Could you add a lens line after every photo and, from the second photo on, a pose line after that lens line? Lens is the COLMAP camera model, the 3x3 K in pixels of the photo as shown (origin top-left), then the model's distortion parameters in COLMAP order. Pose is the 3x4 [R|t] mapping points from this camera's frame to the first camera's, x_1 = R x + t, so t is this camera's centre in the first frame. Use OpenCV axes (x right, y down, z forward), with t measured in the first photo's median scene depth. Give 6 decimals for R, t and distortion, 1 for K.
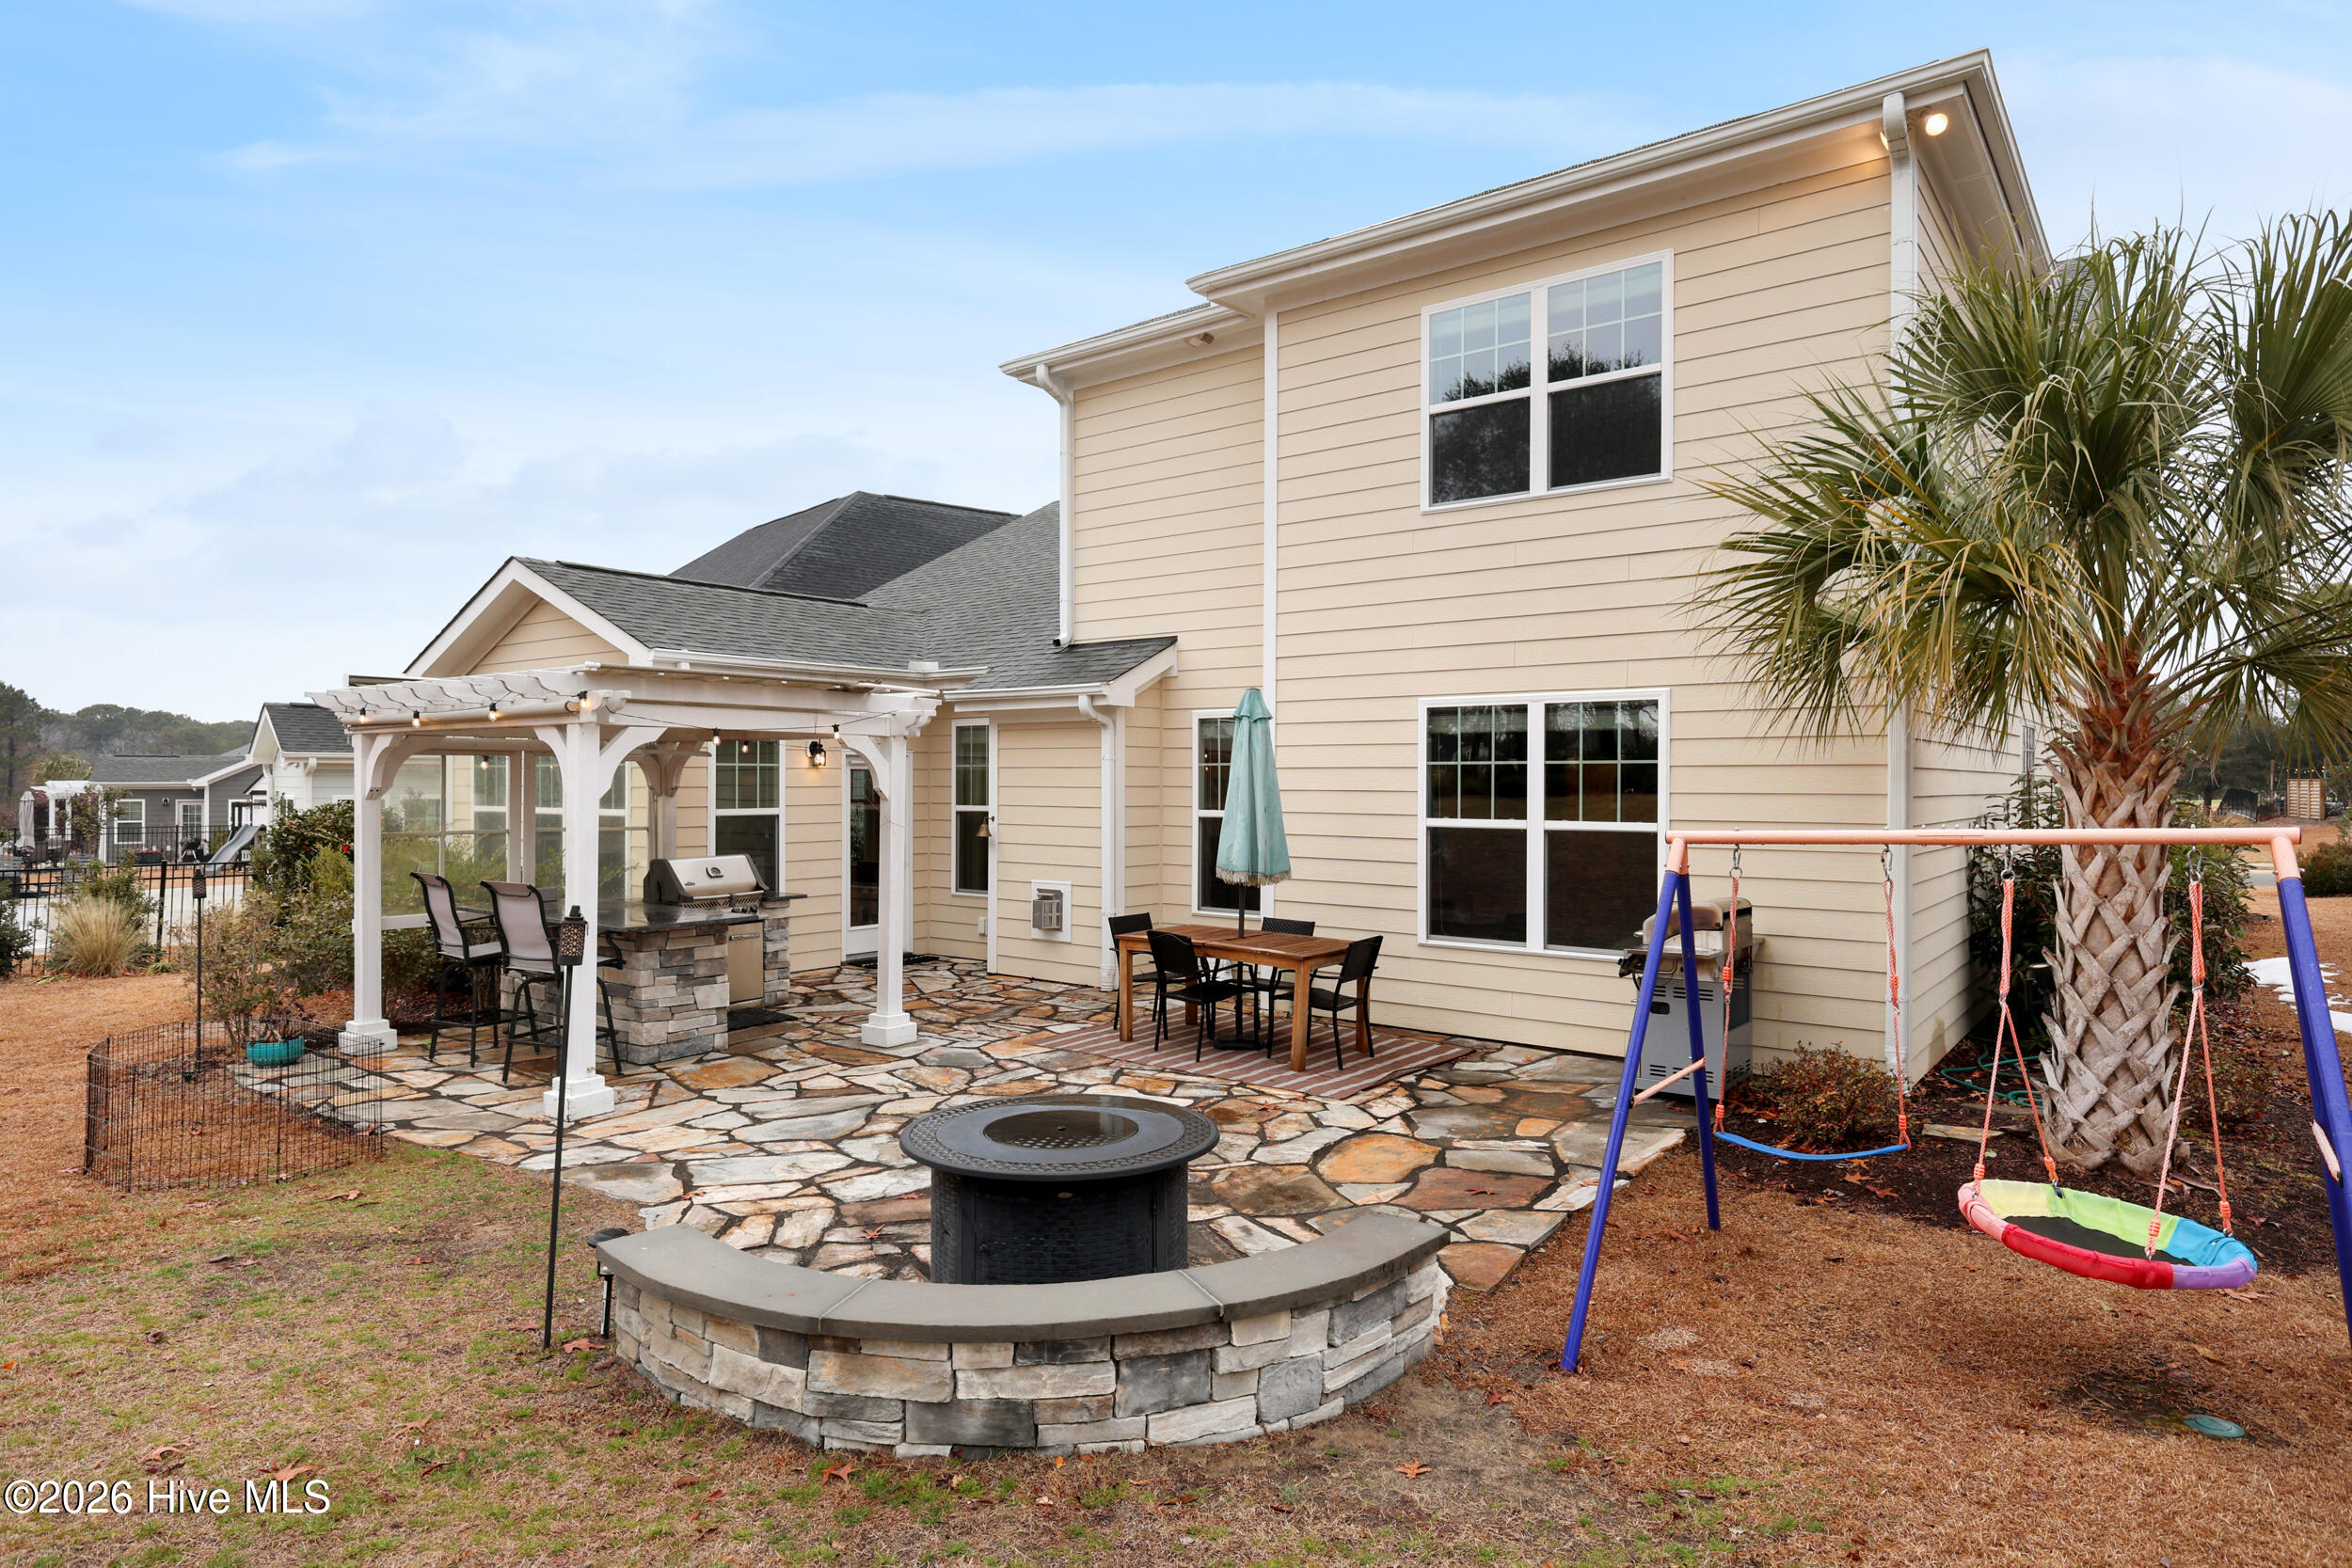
lens RADIAL K [[1346.5, 0, 1185.4], [0, 1346.5, 784.6], [0, 0, 1]] dist [0.004466, 0.000298]
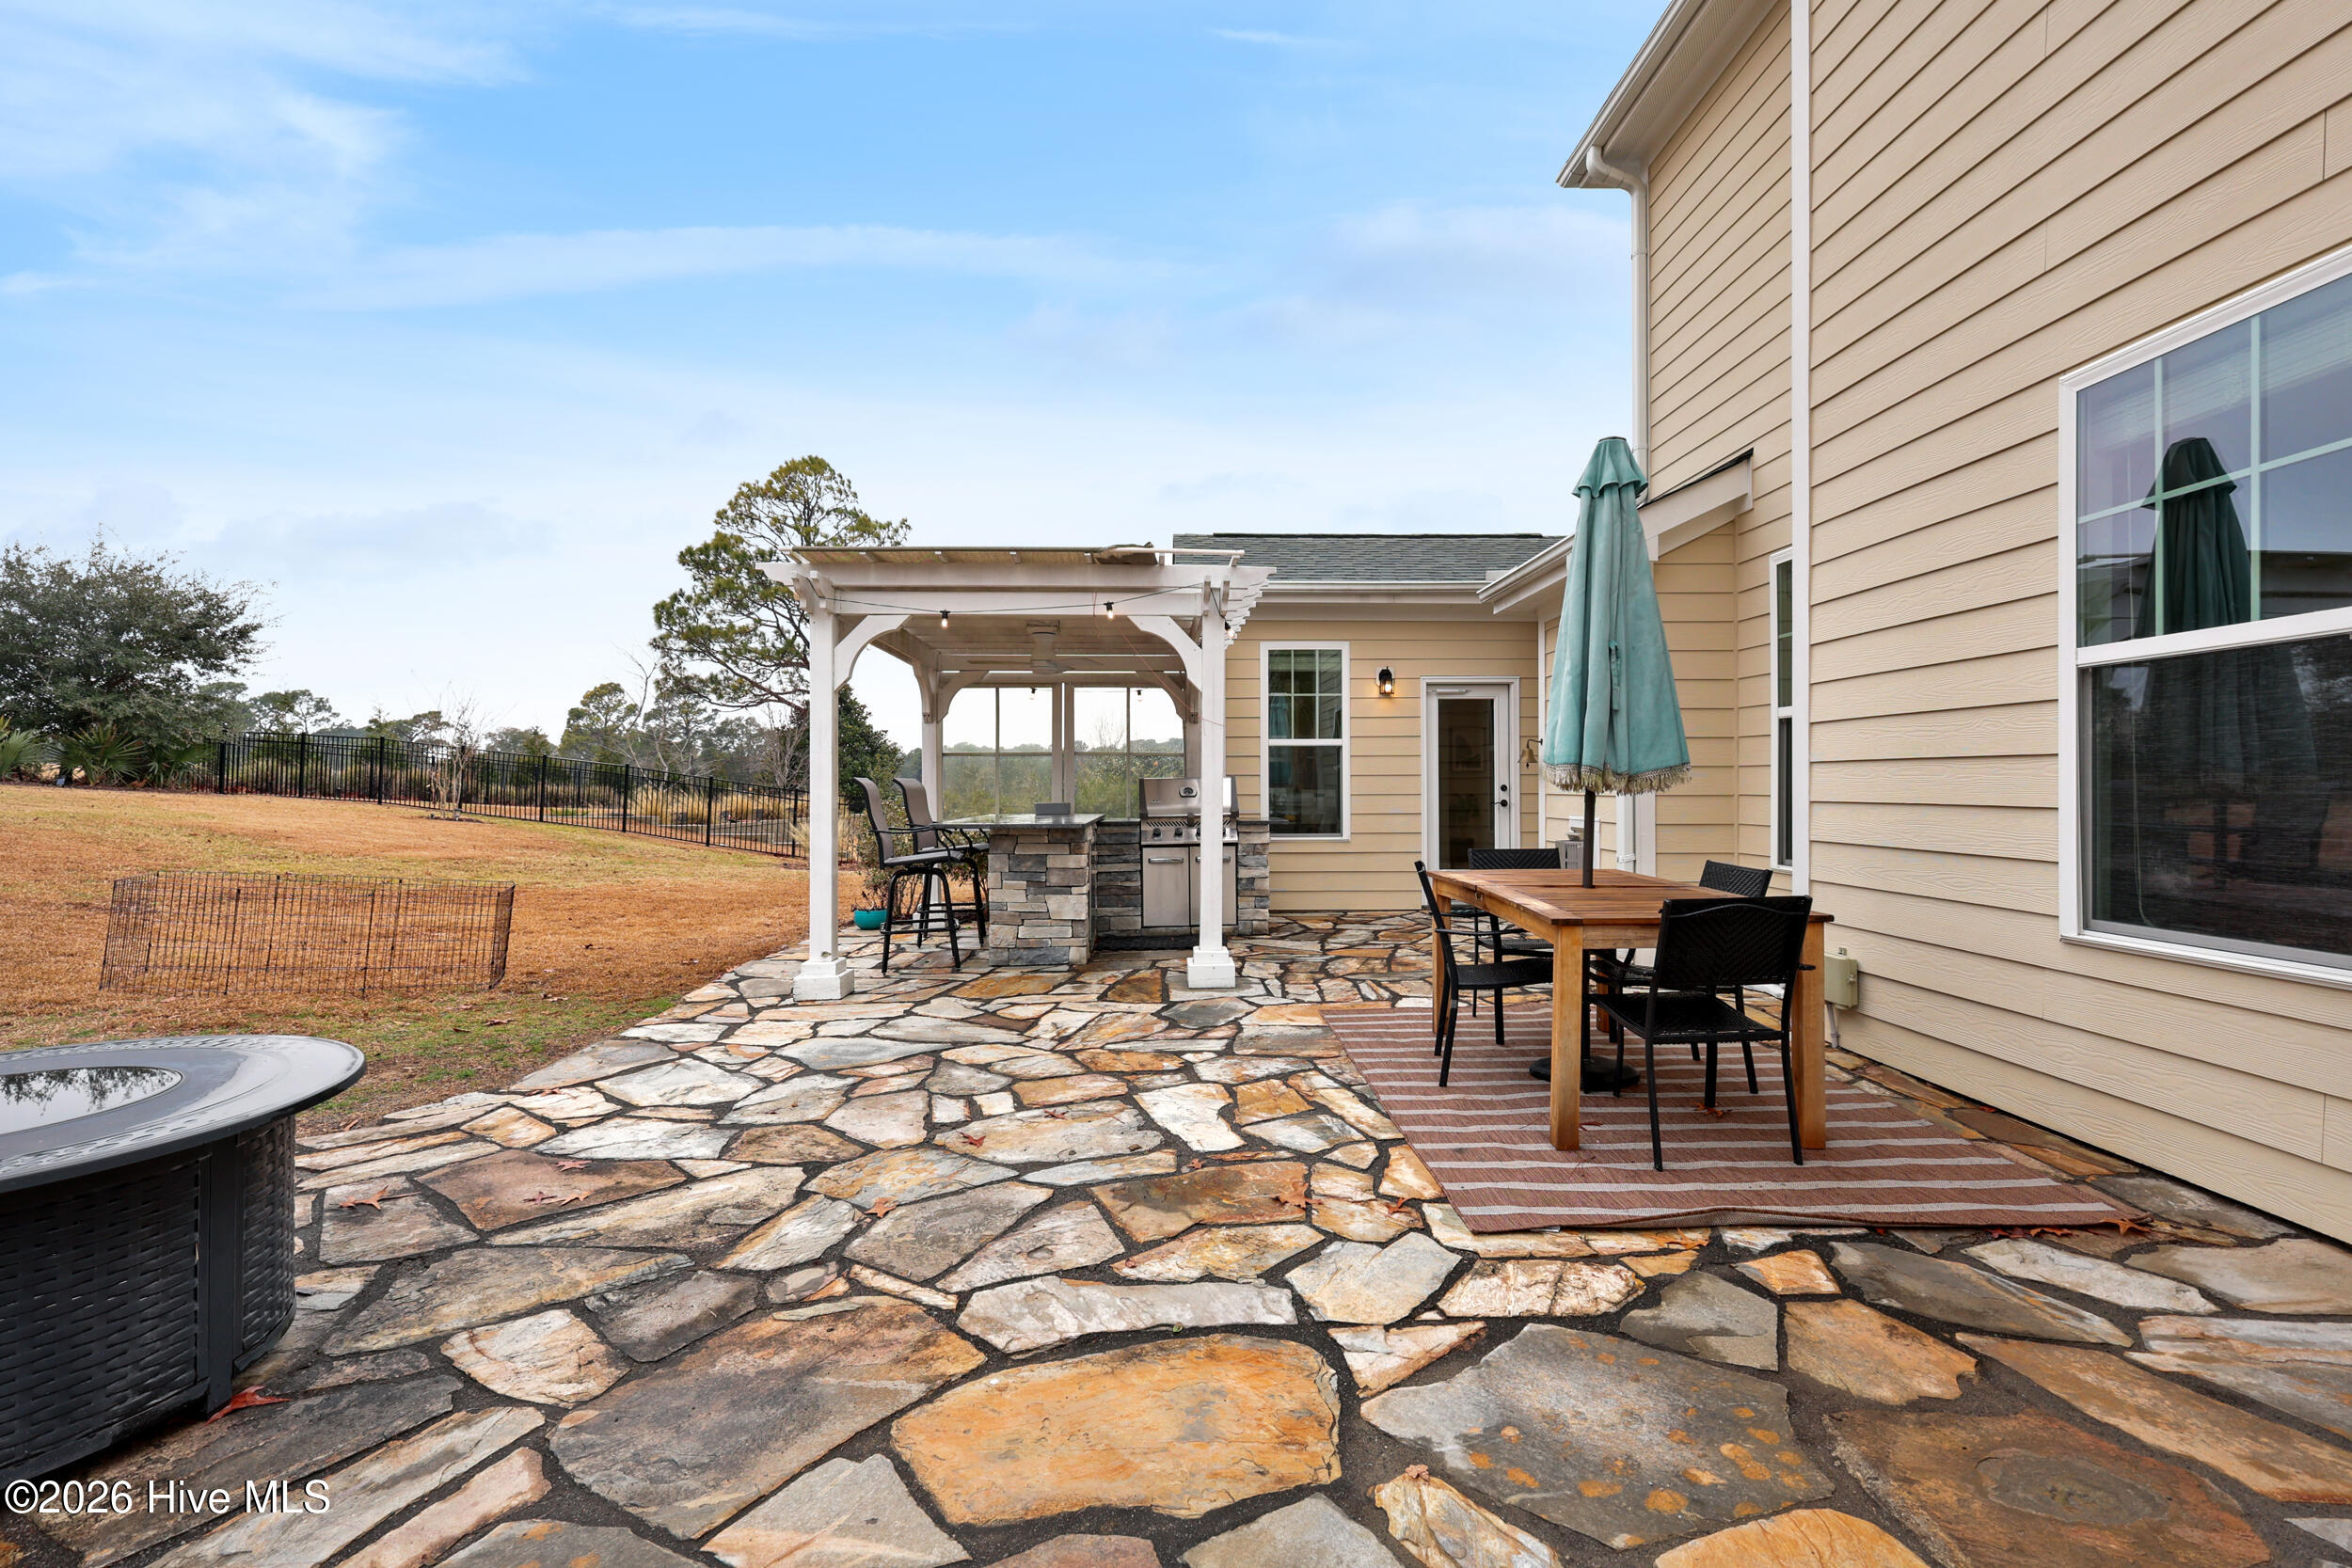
lens RADIAL K [[1025.5, 0, 1171.1], [0, 1025.5, 781.9], [0, 0, 1]] dist [0.003220, 0.000052]
pose [[0.623612, -0.008414, -0.781689, 0.352366], [0.002663, 0.999959, -0.008638, 0.096424], [0.781729, 0.003305, 0.623609, 0.782499]]
